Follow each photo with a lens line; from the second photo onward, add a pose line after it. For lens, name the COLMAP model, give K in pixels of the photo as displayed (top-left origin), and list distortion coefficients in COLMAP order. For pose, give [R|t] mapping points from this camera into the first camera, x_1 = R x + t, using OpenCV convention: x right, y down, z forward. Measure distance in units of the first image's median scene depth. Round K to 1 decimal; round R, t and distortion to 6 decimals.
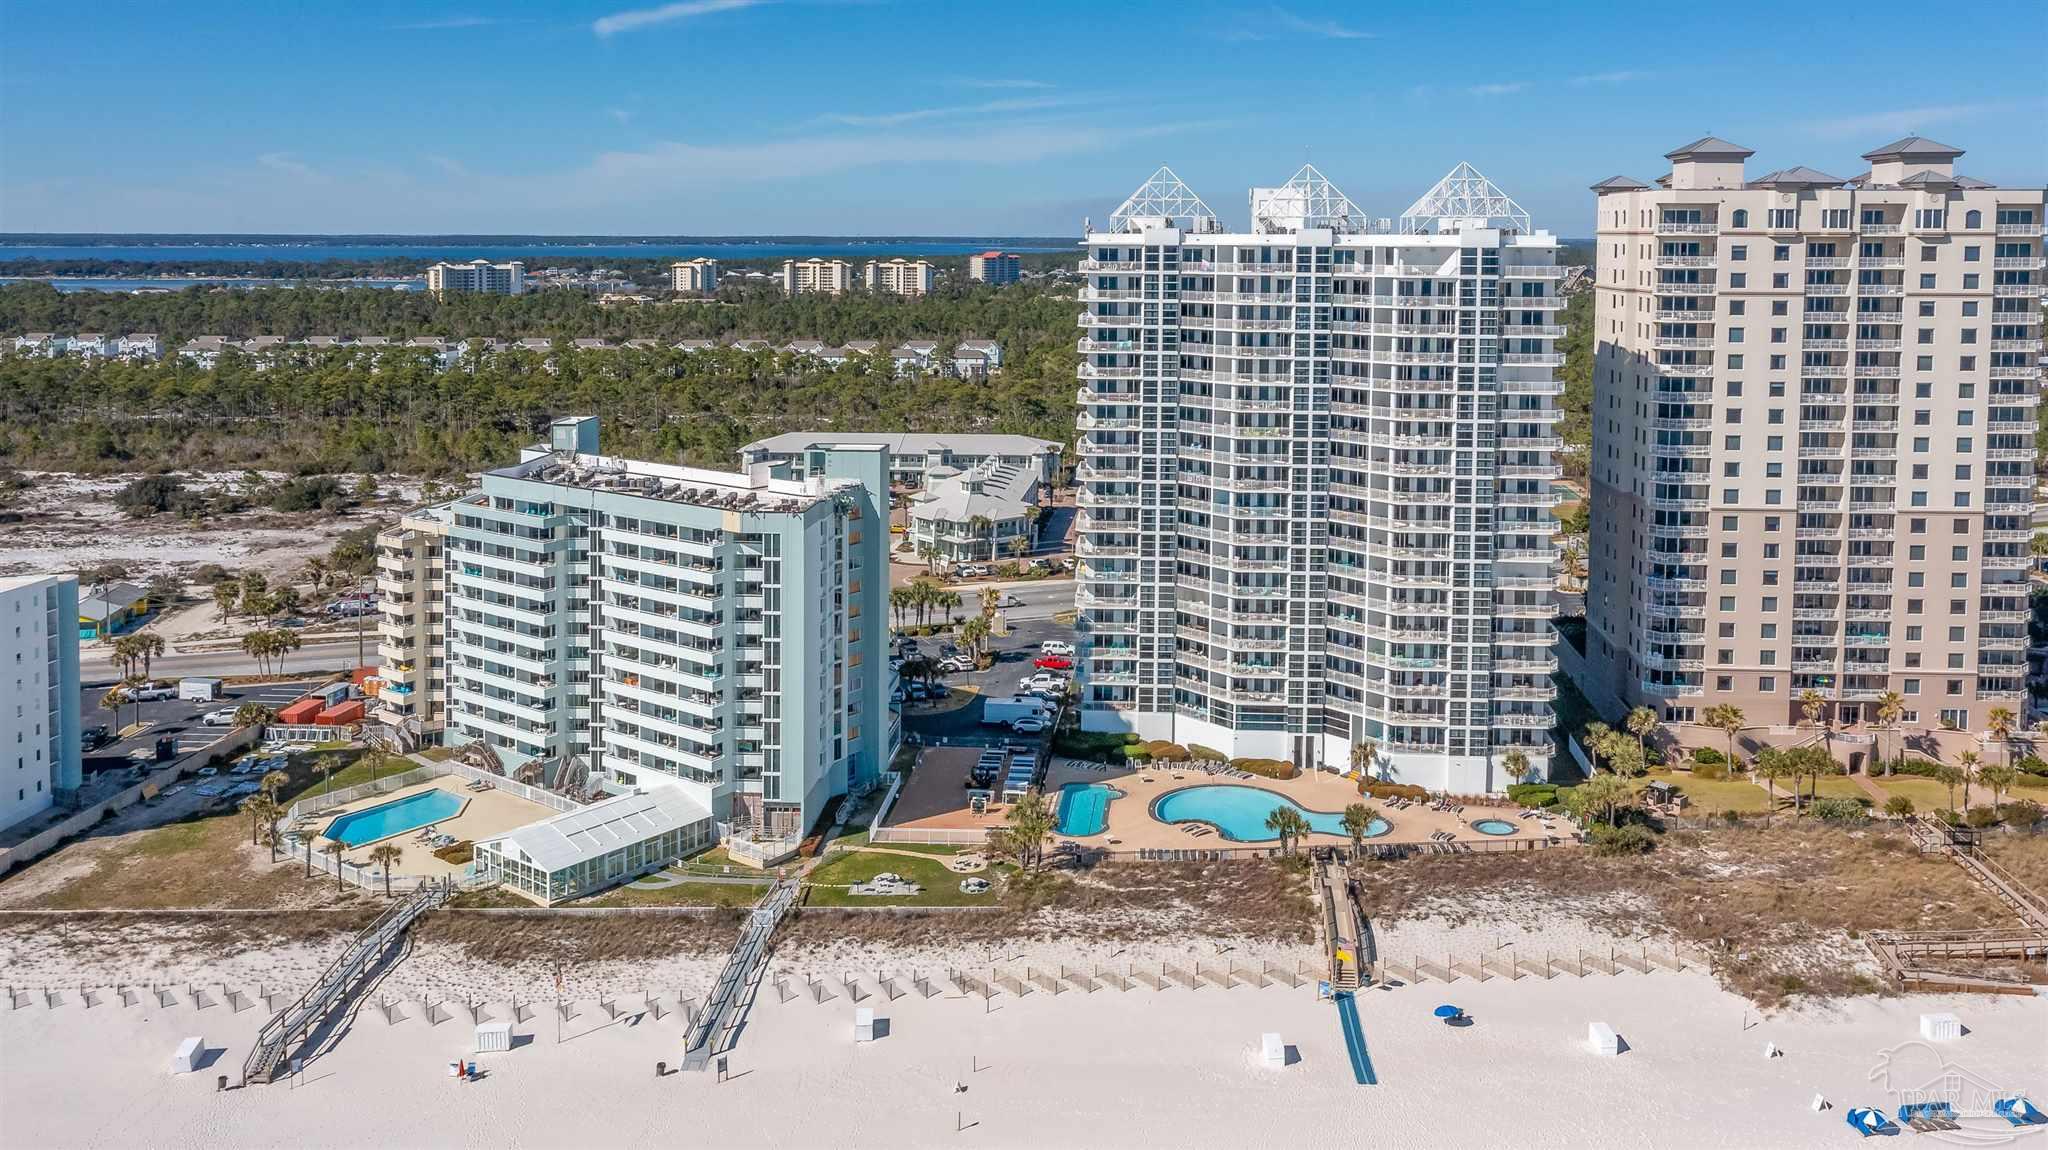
lens RADIAL K [[1981.1, 0, 1022.9], [0, 1981.1, 379.5], [0, 0, 1]] dist [0.006230, 0.009710]
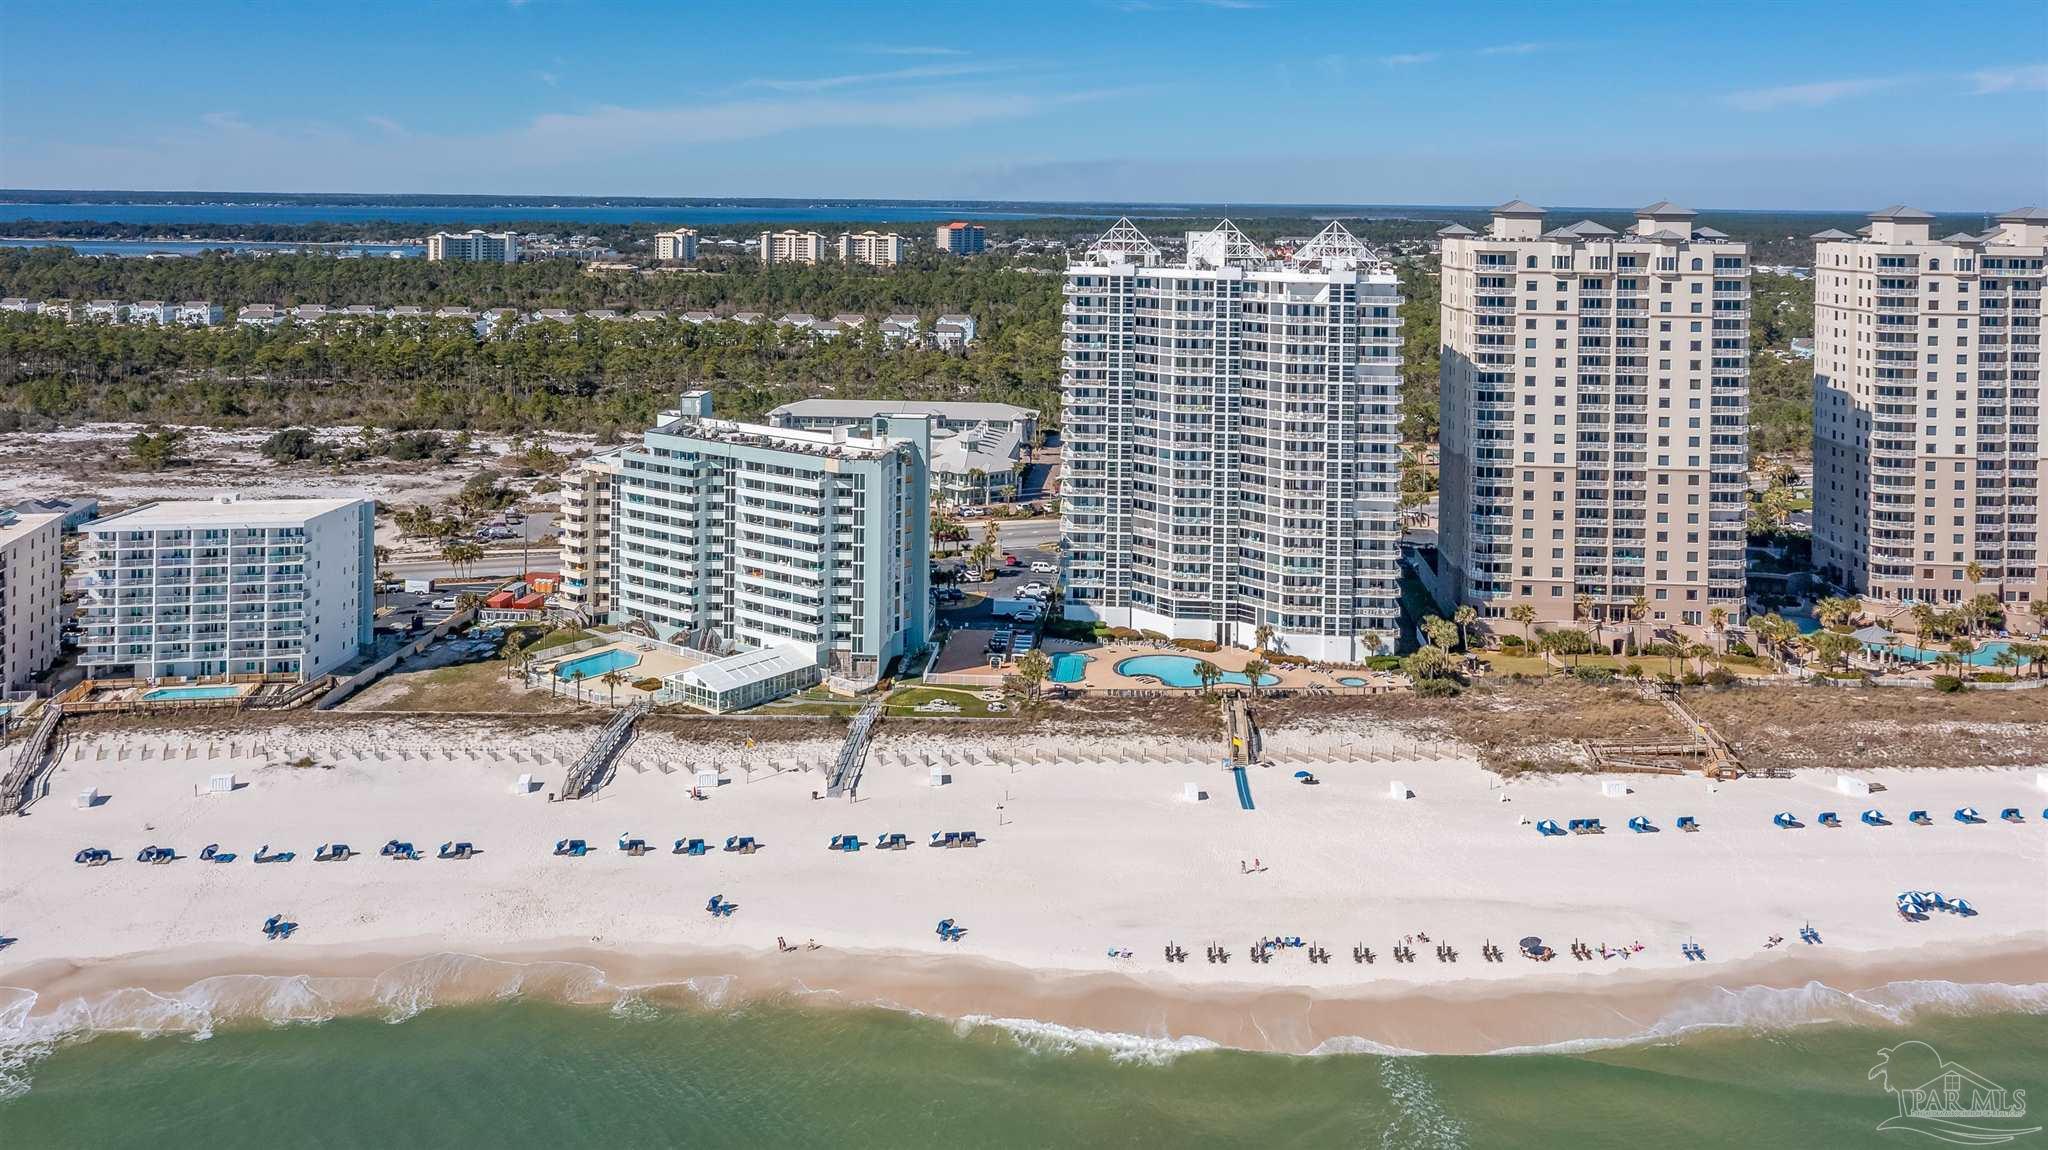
lens RADIAL K [[2194.7, 0, 762.5], [0, 2194.7, 243.0], [0, 0, 1]] dist [0.018994, -0.026861]
pose [[0.995693, 0.002695, -0.092677, -0.042904], [-0.006405, 0.999188, -0.039767, -0.028071], [0.092495, 0.040190, 0.994902, -0.622079]]
